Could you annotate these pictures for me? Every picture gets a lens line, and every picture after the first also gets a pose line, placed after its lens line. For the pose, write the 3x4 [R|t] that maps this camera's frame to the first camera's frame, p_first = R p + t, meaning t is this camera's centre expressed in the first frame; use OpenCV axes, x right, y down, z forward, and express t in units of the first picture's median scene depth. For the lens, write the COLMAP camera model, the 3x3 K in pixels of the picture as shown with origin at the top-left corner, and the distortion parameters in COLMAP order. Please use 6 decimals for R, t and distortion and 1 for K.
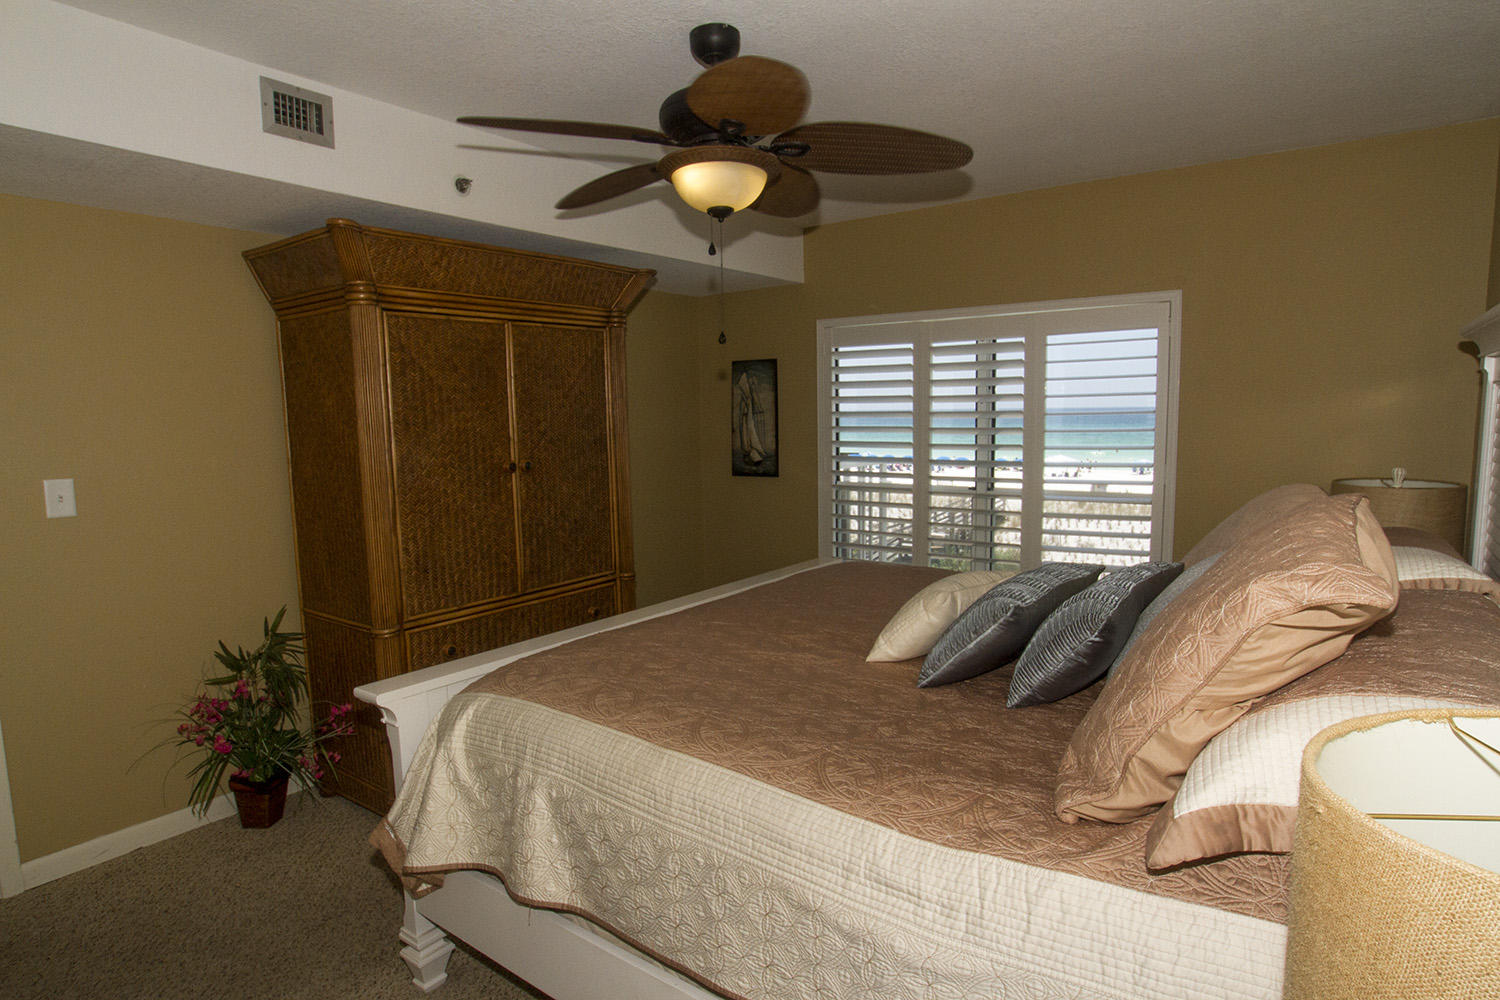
lens RADIAL K [[849.4, 0, 750.0], [0, 849.4, 500.0], [0, 0, 1]] dist [-0.001986, -0.000382]
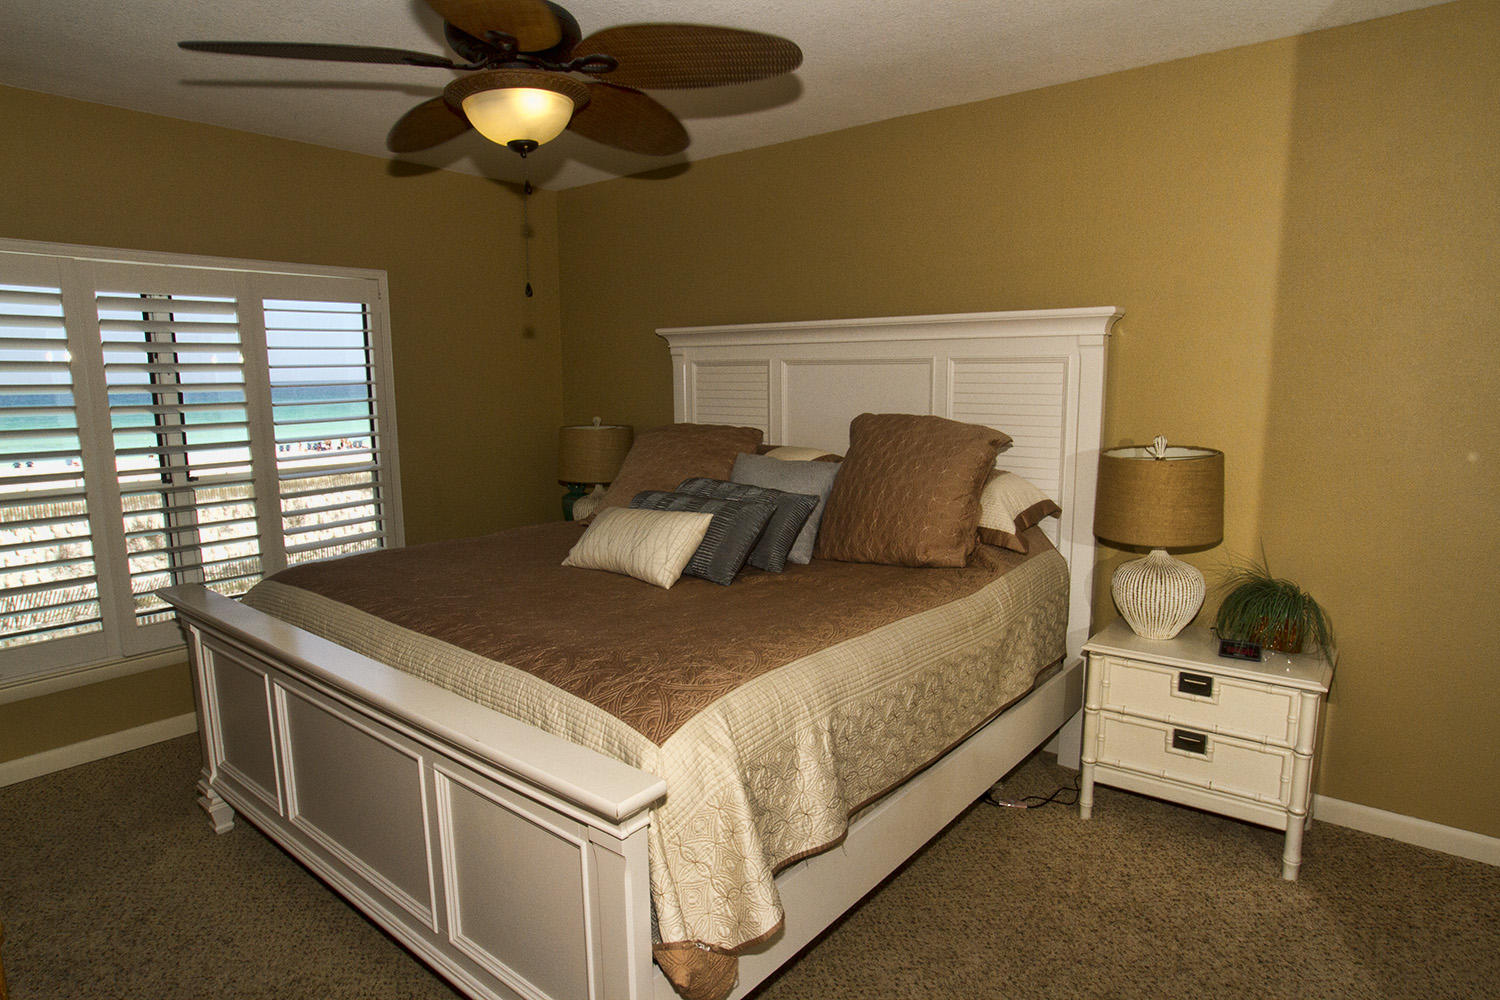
lens RADIAL K [[857.0, 0, 777.8], [0, 857.0, 492.8], [0, 0, 1]] dist [0.002841, 0.003098]
pose [[0.065273, -0.125630, 0.989928, -0.544663], [0.117709, 0.986086, 0.117381, -0.033059], [-0.990901, 0.108862, 0.079153, 0.406849]]
